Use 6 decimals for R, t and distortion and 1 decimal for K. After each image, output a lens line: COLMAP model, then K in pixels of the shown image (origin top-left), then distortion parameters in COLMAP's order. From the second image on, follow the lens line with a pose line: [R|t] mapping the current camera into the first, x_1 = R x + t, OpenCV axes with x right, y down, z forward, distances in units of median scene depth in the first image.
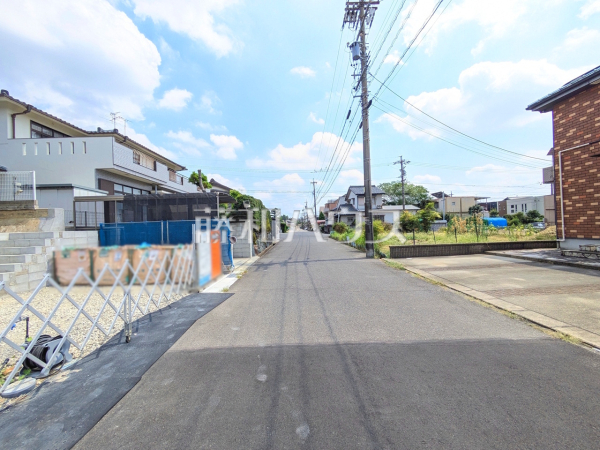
lens RADIAL K [[214.2, 0, 300.0], [0, 214.2, 225.0], [0, 0, 1]] dist [-0.001505, -0.000211]
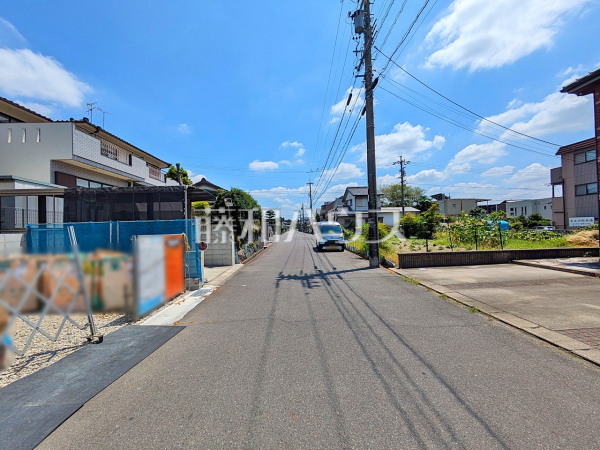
lens RADIAL K [[214.2, 0, 300.0], [0, 214.2, 225.0], [0, 0, 1]] dist [-0.001505, -0.000211]
pose [[0.999849, 0.006141, 0.016235, 0.016379], [-0.005990, 0.999938, -0.009340, -0.001870], [-0.016292, 0.009241, 0.999825, 0.128213]]
